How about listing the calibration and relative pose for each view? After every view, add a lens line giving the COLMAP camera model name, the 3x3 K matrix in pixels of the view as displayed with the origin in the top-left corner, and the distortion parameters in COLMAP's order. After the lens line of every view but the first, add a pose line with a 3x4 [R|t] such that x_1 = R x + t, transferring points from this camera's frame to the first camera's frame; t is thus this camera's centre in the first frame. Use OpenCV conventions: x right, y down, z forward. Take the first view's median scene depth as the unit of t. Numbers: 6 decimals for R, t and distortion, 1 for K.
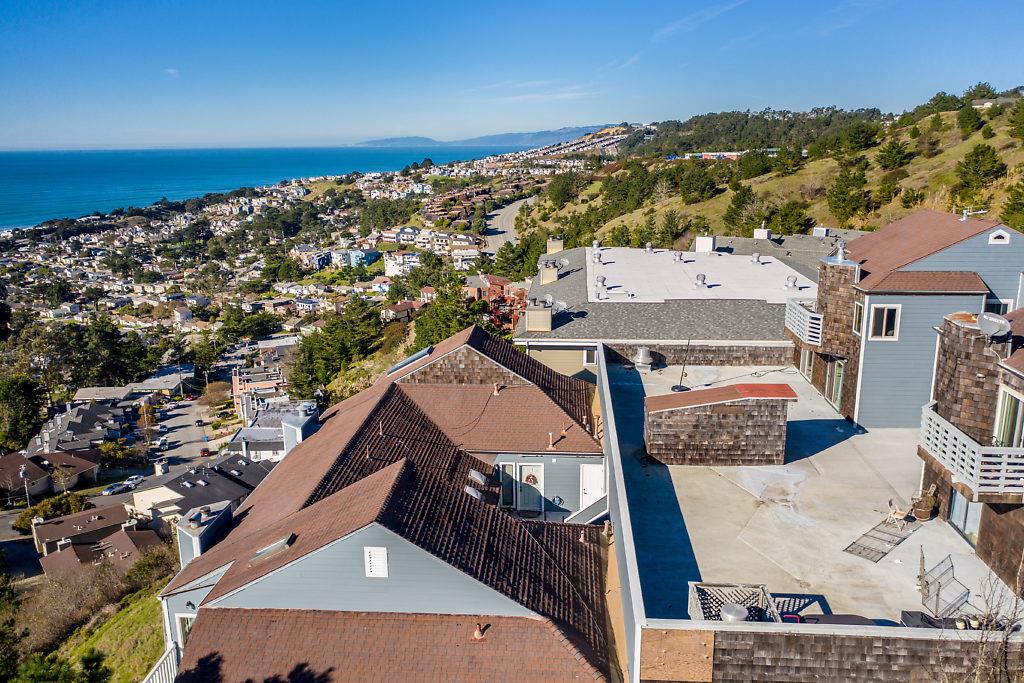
lens RADIAL K [[806.8, 0, 514.3], [0, 806.8, 342.9], [0, 0, 1]] dist [-0.002523, 0.001696]
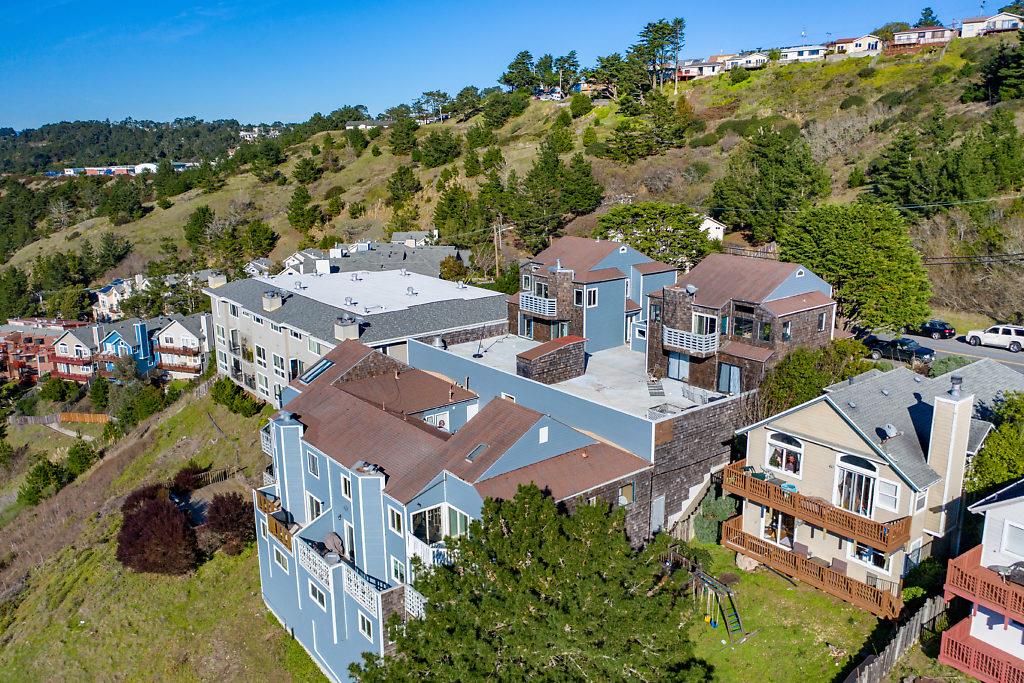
lens RADIAL K [[806.8, 0, 510.5], [0, 806.8, 340.2], [0, 0, 1]] dist [-0.002523, 0.001696]
pose [[0.740287, -0.159865, 0.653007, -0.147577], [0.167947, 0.984495, 0.050623, -0.008431], [-0.650975, 0.072195, 0.755658, -0.051362]]
